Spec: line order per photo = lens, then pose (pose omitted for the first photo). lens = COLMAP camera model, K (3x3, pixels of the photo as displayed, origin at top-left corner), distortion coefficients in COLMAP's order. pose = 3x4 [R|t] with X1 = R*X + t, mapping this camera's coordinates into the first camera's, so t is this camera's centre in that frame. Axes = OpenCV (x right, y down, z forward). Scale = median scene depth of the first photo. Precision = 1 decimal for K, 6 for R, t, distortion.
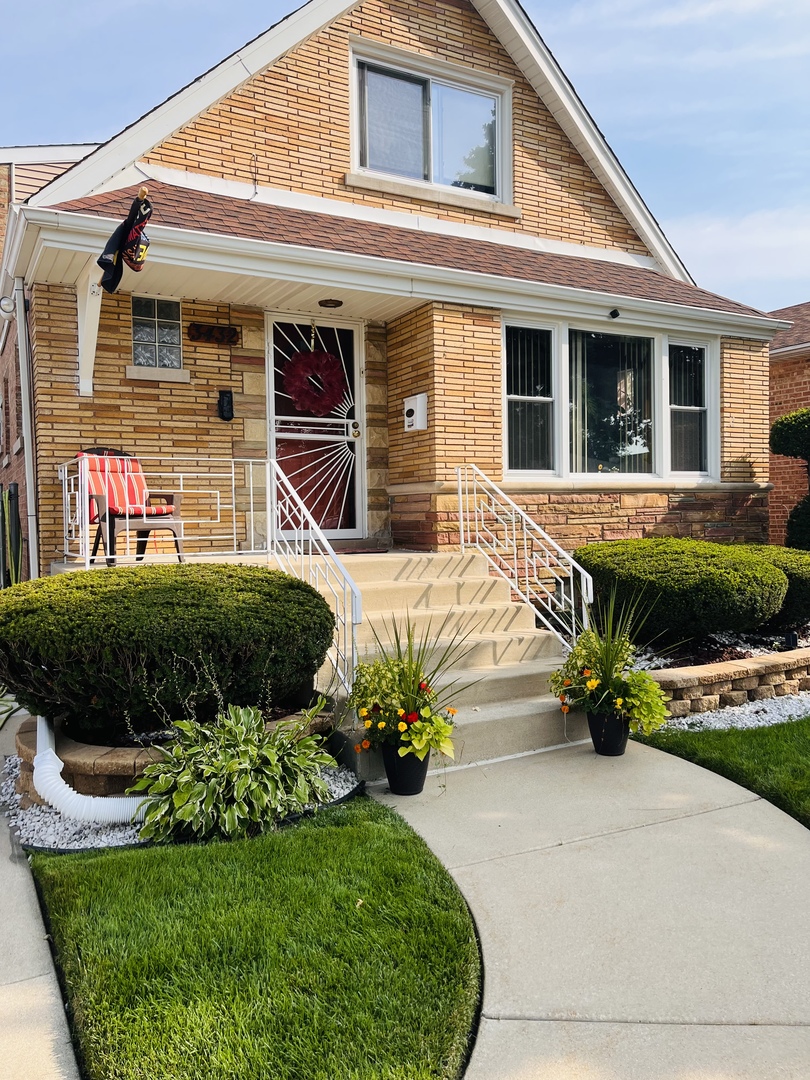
lens RADIAL K [[744.6, 0, 407.1], [0, 744.6, 515.4], [0, 0, 1]] dist [0.062003, -0.095890]
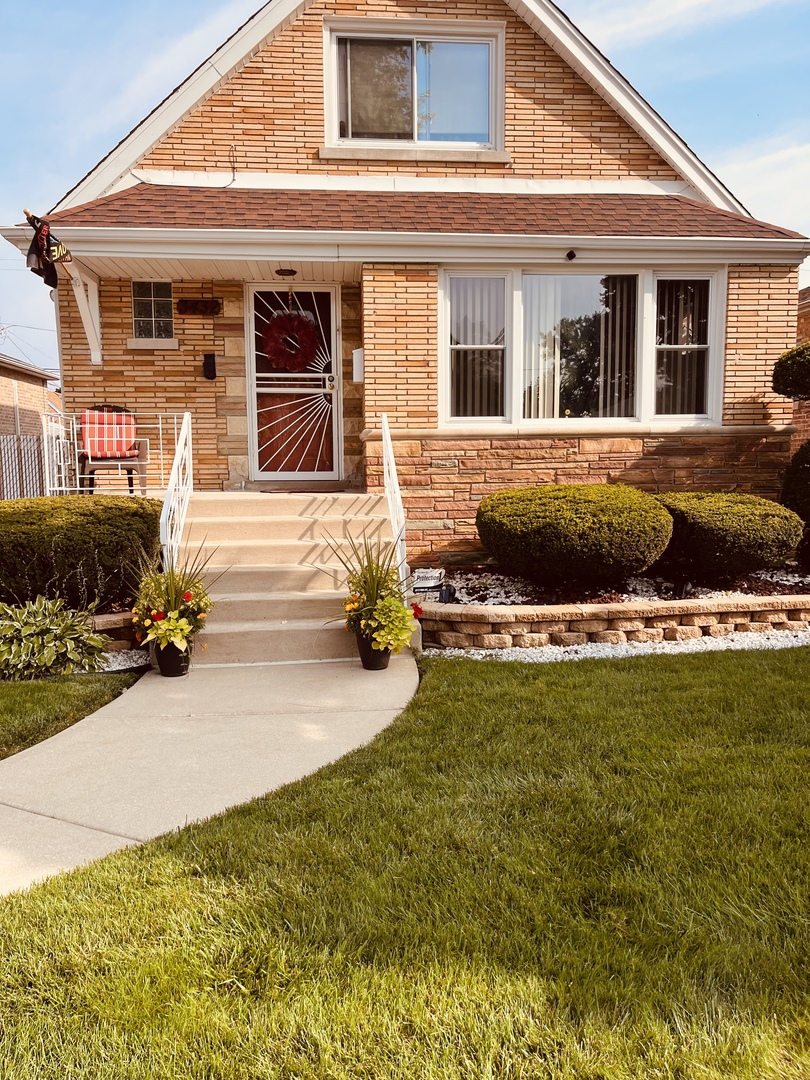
lens RADIAL K [[744.6, 0, 407.1], [0, 744.6, 515.4], [0, 0, 1]] dist [0.062003, -0.095890]
pose [[0.932555, 0.031782, -0.359627, 0.472355], [-0.004897, 0.997139, 0.075425, -0.001418], [0.360996, -0.068577, 0.930043, -0.017575]]
